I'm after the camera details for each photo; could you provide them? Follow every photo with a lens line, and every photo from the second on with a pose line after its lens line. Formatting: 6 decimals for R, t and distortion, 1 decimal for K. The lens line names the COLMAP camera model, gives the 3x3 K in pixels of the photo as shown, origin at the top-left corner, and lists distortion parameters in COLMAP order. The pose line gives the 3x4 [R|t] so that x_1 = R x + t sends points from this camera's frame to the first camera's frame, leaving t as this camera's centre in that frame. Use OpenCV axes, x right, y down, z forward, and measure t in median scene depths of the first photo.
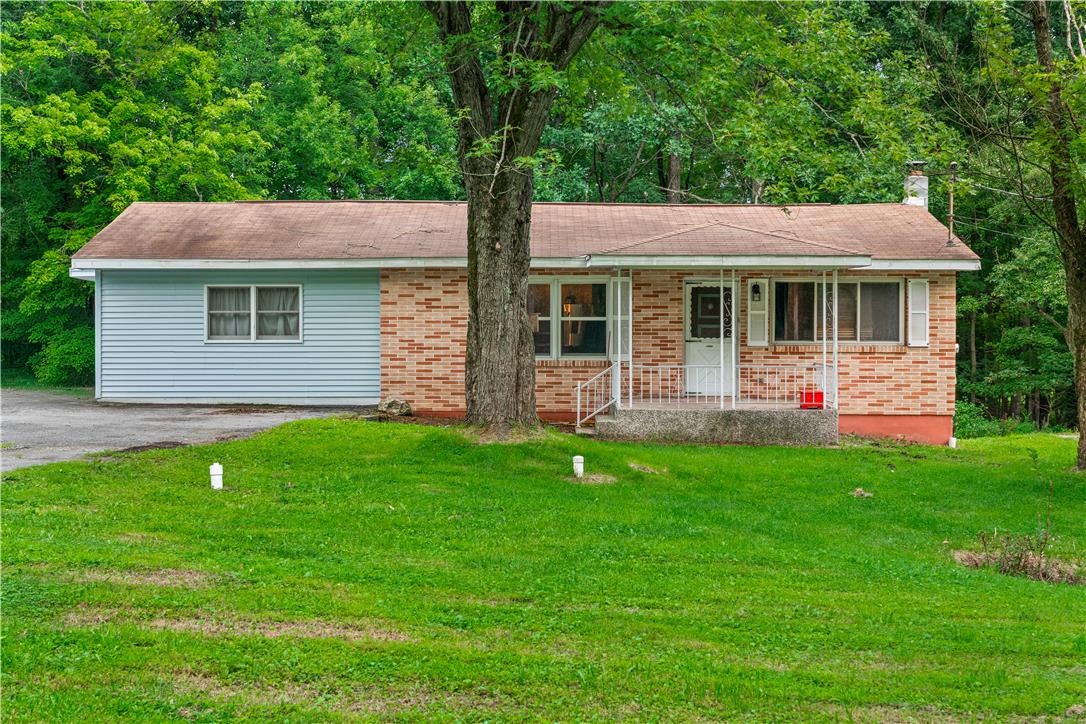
lens RADIAL K [[1621.8, 0, 543.0], [0, 1621.8, 362.0], [0, 0, 1]] dist [0.021553, -0.029246]
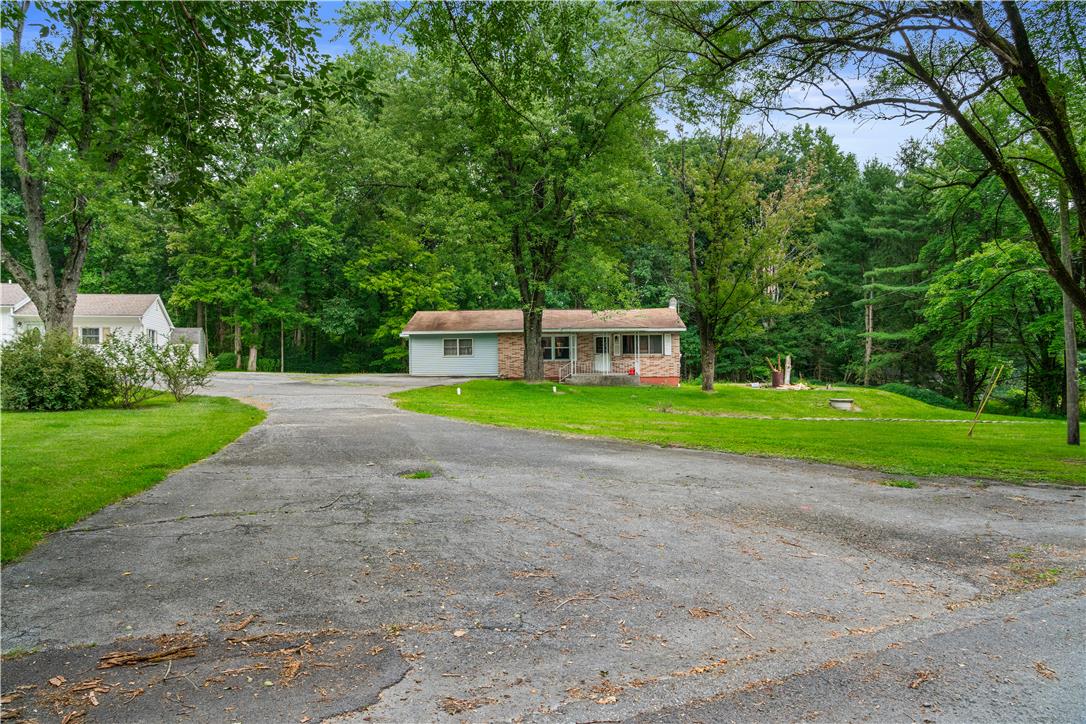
lens RADIAL K [[736.6, 0, 543.0], [0, 736.6, 362.0], [0, 0, 1]] dist [-0.001223, 0.000066]
pose [[0.999449, -0.012474, -0.030771, 0.032194], [0.012411, 0.999920, -0.002239, 0.003862], [0.030796, 0.001855, 0.999524, -0.439130]]
